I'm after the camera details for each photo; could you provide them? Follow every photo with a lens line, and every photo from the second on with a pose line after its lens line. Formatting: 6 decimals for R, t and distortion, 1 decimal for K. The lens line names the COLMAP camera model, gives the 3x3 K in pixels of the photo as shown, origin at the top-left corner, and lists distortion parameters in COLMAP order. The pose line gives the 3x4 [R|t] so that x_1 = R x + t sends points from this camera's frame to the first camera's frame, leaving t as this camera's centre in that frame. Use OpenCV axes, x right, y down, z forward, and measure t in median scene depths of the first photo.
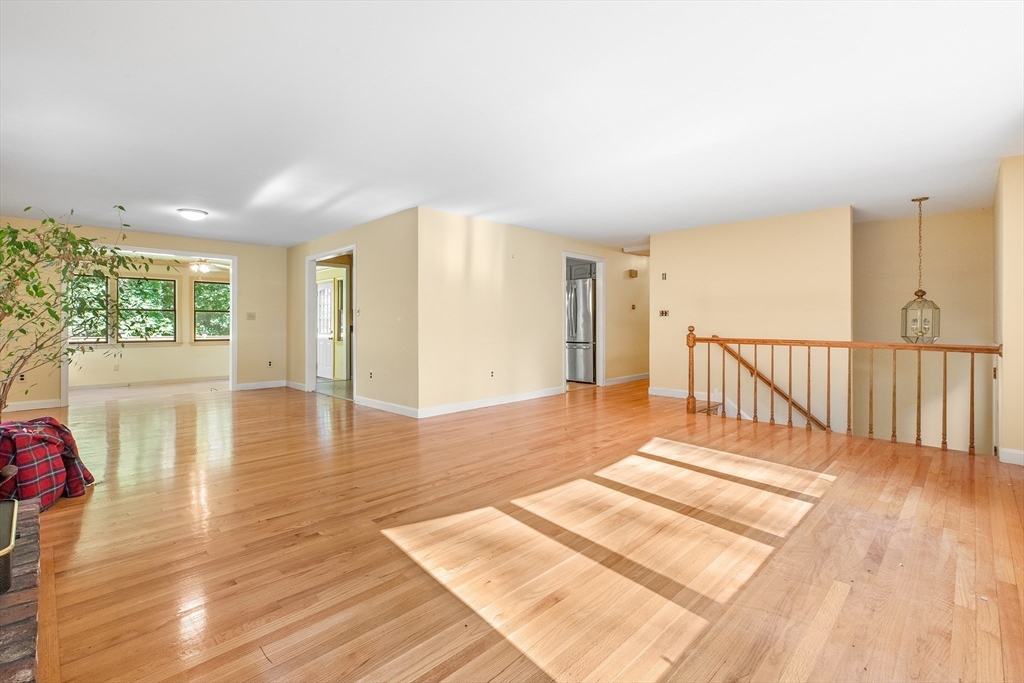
lens RADIAL K [[465.7, 0, 528.3], [0, 465.7, 346.0], [0, 0, 1]] dist [0.002905, -0.002701]
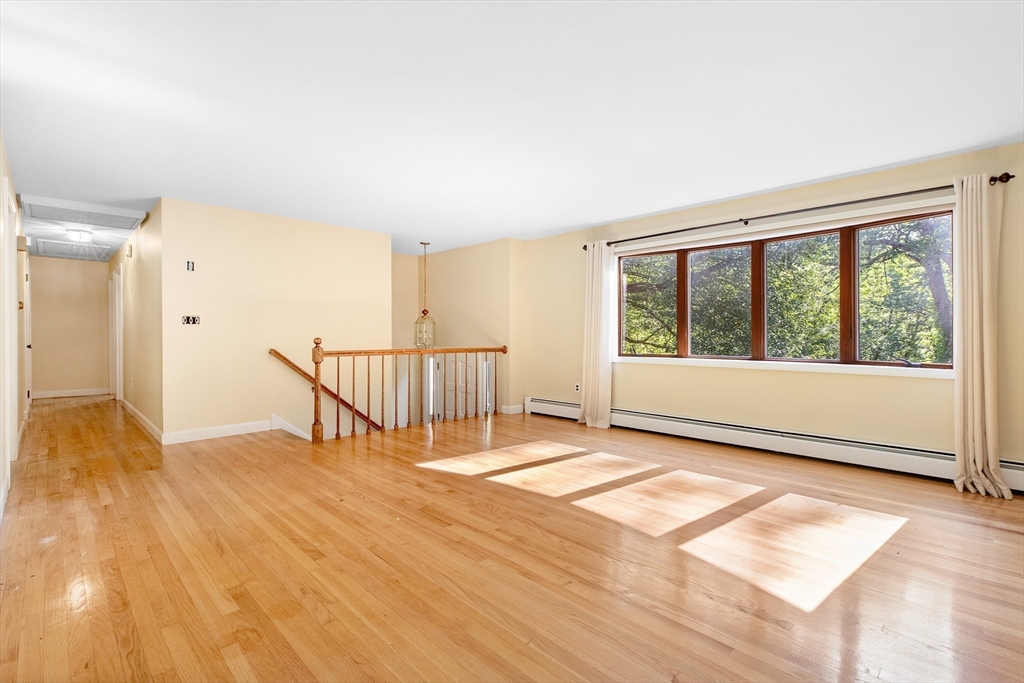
lens RADIAL K [[465.7, 0, 528.6], [0, 465.7, 338.4], [0, 0, 1]] dist [0.002905, -0.002701]
pose [[0.028769, -0.010924, 0.999526, -0.457661], [0.052898, 0.998556, 0.009391, -0.029570], [-0.998185, 0.052603, 0.029305, 0.600687]]
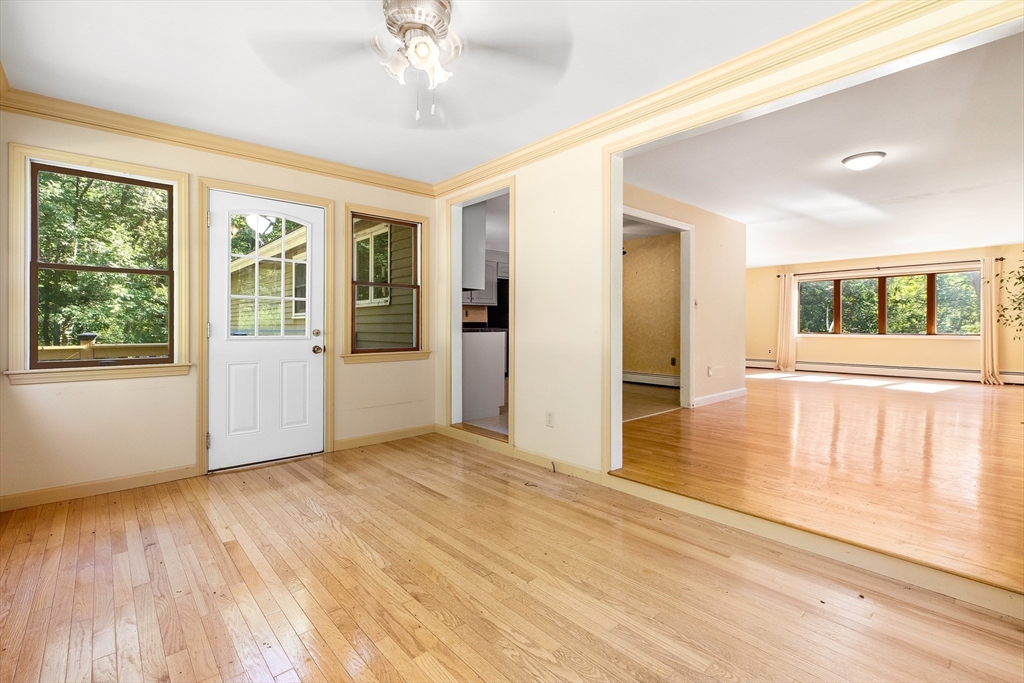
lens RADIAL K [[465.7, 0, 520.3], [0, 465.7, 327.9], [0, 0, 1]] dist [0.002905, -0.002701]
pose [[0.090867, -0.003418, 0.995857, -1.467499], [0.047677, 0.998862, -0.000922, -0.048932], [-0.994721, 0.047564, 0.090927, 1.406530]]
